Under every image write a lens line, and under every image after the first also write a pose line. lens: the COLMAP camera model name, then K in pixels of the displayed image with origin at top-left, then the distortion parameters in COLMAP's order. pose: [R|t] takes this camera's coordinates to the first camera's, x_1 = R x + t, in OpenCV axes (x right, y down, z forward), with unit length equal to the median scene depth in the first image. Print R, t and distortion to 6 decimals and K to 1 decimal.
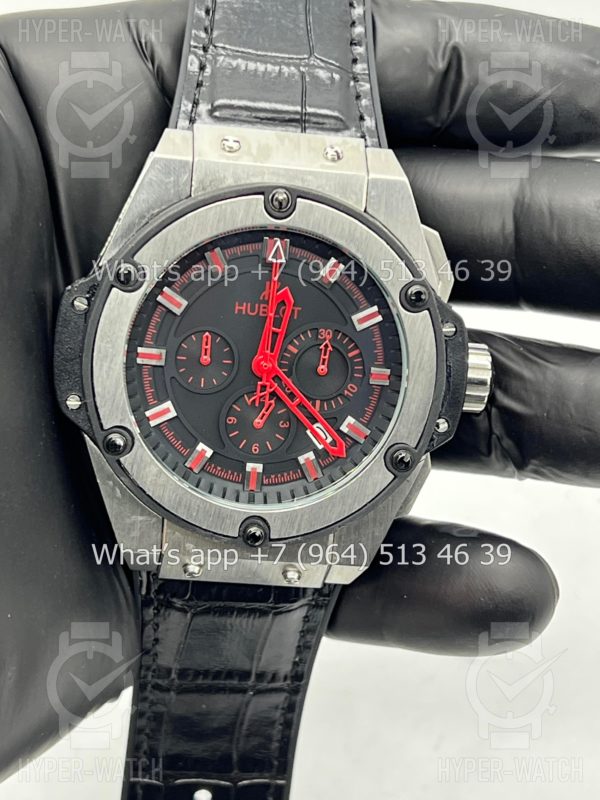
lens RADIAL K [[1780.4, 0, 300.0], [0, 1780.4, 400.0], [0, 0, 1]] dist [0.208208, -0.588846]
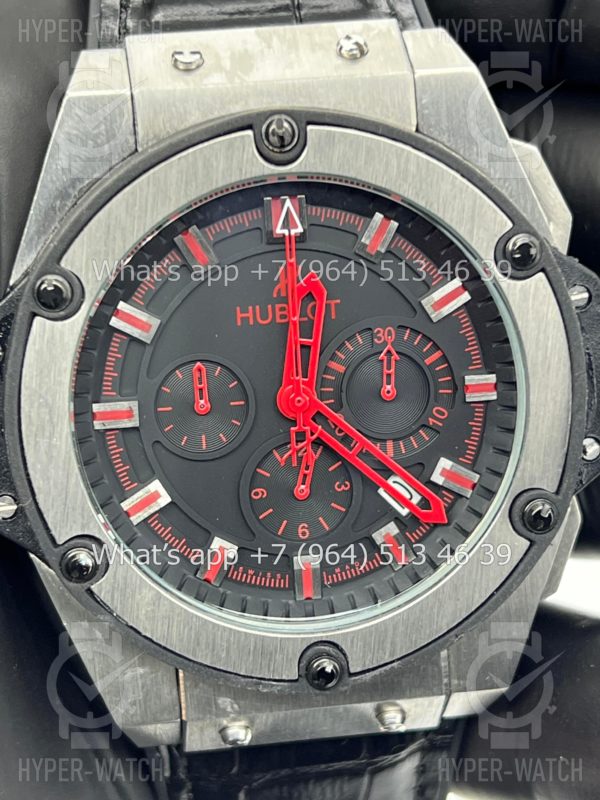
lens RADIAL K [[1819.2, 0, 300.0], [0, 1819.2, 400.0], [0, 0, 1]] dist [0.203874, -0.153648]
pose [[0.987297, -0.157851, -0.018100, -0.007238], [0.157992, 0.987418, 0.006671, -0.023560], [0.016819, -0.009445, 0.999814, 0.358937]]
